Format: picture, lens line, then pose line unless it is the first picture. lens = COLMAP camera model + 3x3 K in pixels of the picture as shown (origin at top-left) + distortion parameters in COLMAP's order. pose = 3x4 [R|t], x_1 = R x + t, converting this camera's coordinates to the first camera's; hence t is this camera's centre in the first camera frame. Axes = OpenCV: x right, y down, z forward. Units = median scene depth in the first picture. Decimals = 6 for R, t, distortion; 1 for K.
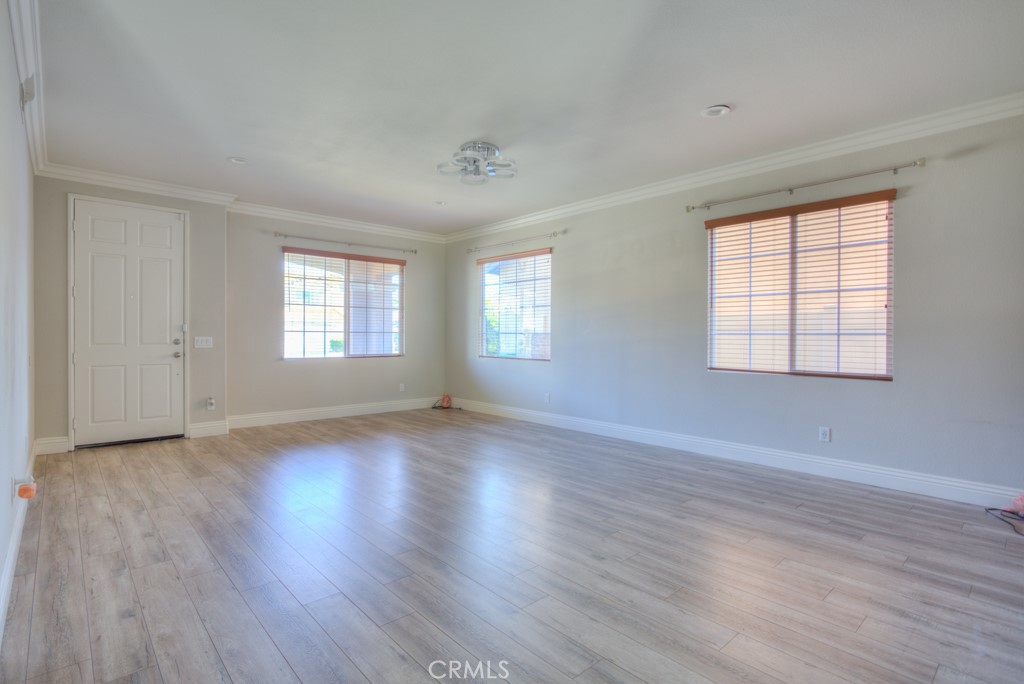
lens RADIAL K [[498.8, 0, 502.6], [0, 498.8, 338.0], [0, 0, 1]] dist [-0.012473, 0.001942]
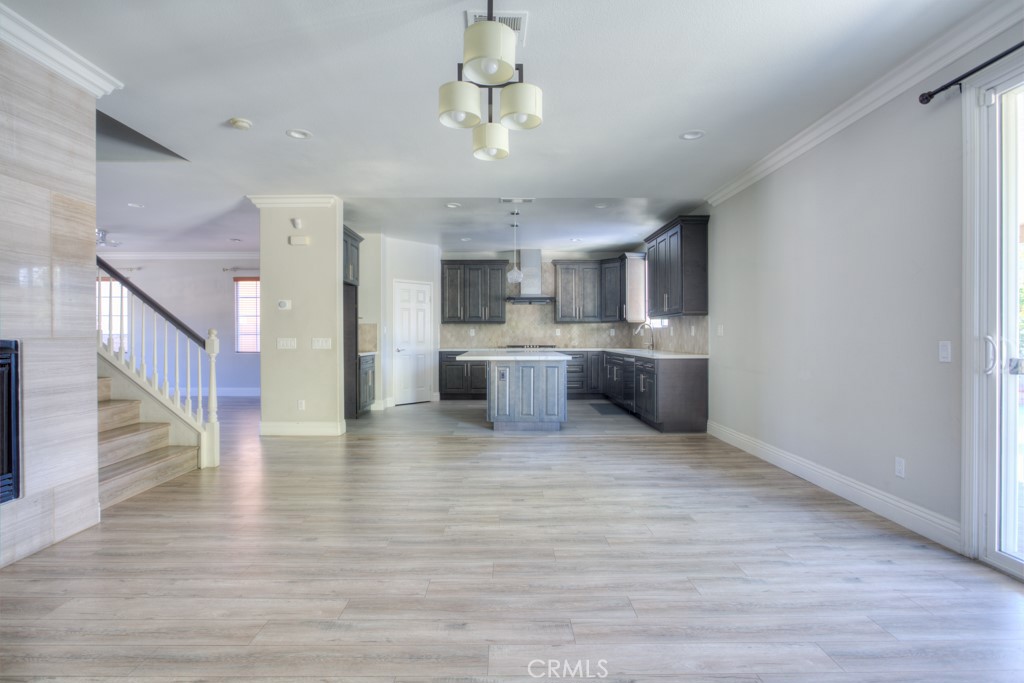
lens RADIAL K [[498.8, 0, 511.5], [0, 498.8, 339.0], [0, 0, 1]] dist [-0.012473, 0.001942]
pose [[0.660831, -0.008865, 0.750483, -0.324985], [0.004902, 0.999960, 0.007495, -0.001793], [-0.750519, -0.001274, 0.660848, -1.069915]]
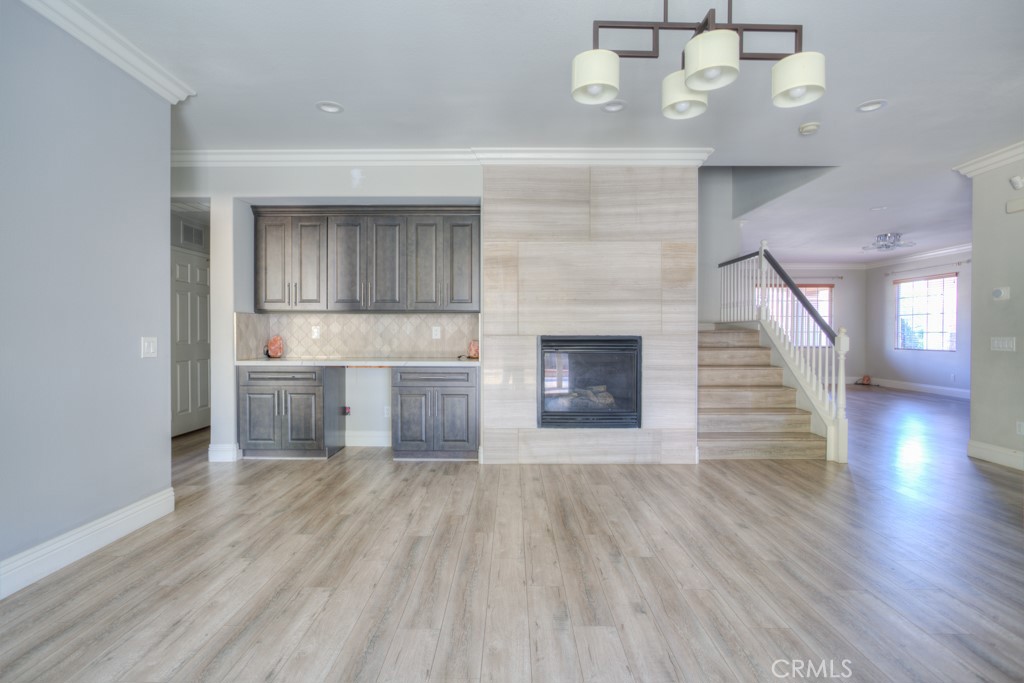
lens RADIAL K [[498.8, 0, 503.1], [0, 498.8, 340.2], [0, 0, 1]] dist [-0.012473, 0.001942]
pose [[0.732487, 0.007006, -0.680745, 0.140119], [-0.000931, 0.999956, 0.009289, 0.000421], [0.680780, -0.006171, 0.732462, -1.158074]]
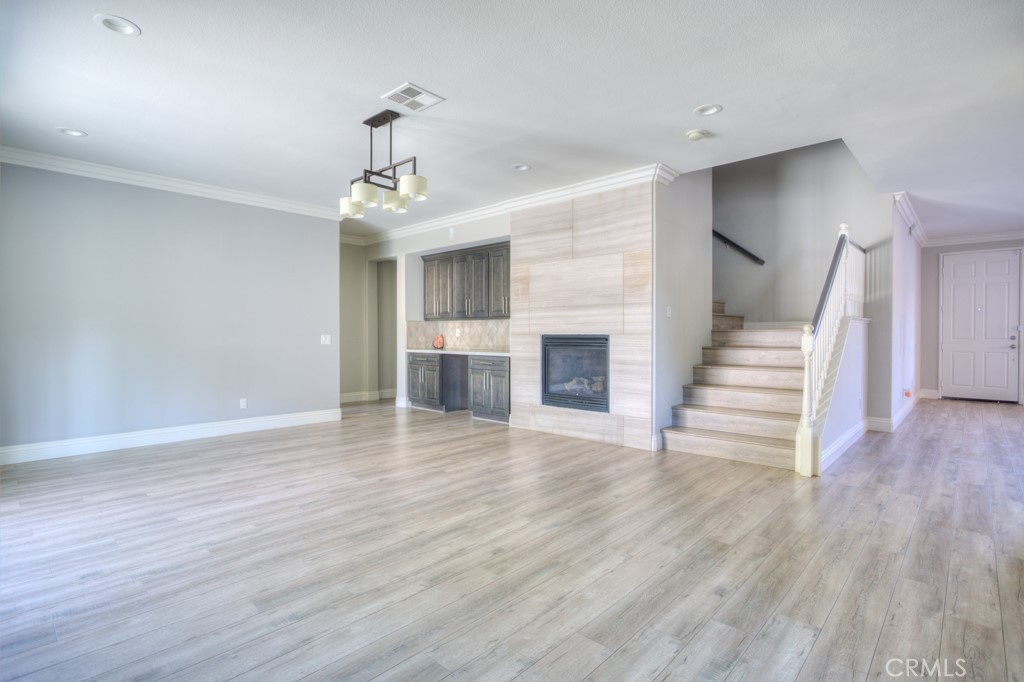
lens RADIAL K [[498.8, 0, 503.1], [0, 498.8, 339.1], [0, 0, 1]] dist [-0.012473, 0.001942]
pose [[0.069832, 0.009298, -0.997515, 0.735438], [-0.001659, 0.999956, 0.009205, 0.000890], [0.997557, 0.001012, 0.069844, -0.642575]]
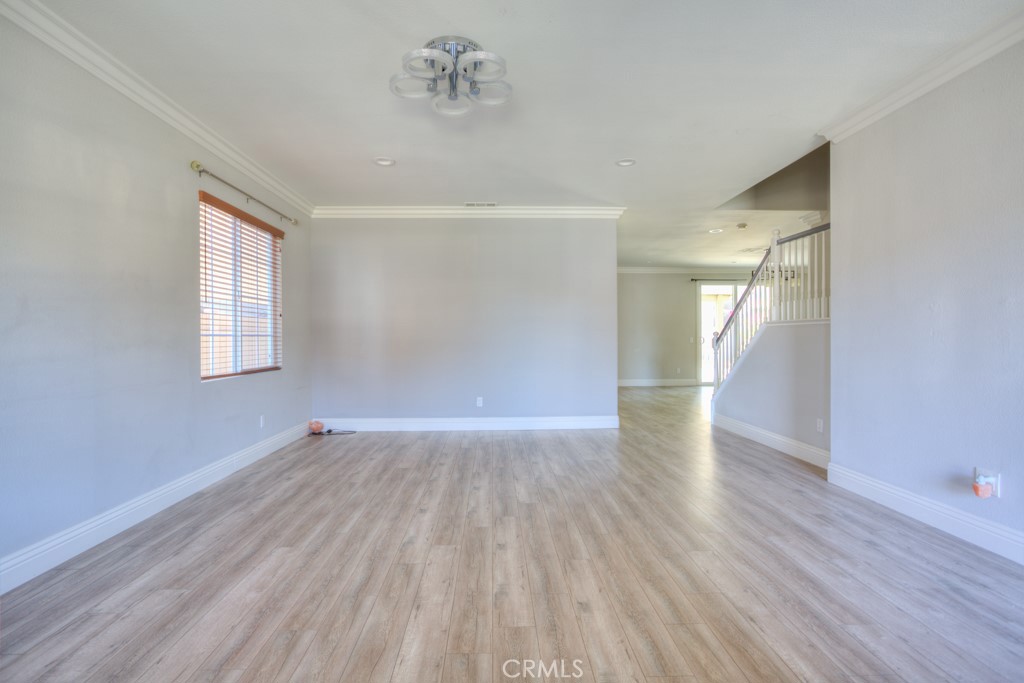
lens RADIAL K [[498.8, 0, 515.3], [0, 498.8, 339.2], [0, 0, 1]] dist [-0.012473, 0.001942]
pose [[-0.776382, -0.003550, 0.630252, -0.433161], [0.003378, 0.999946, 0.009793, -0.006656], [-0.630253, 0.009732, -0.776328, 1.209177]]
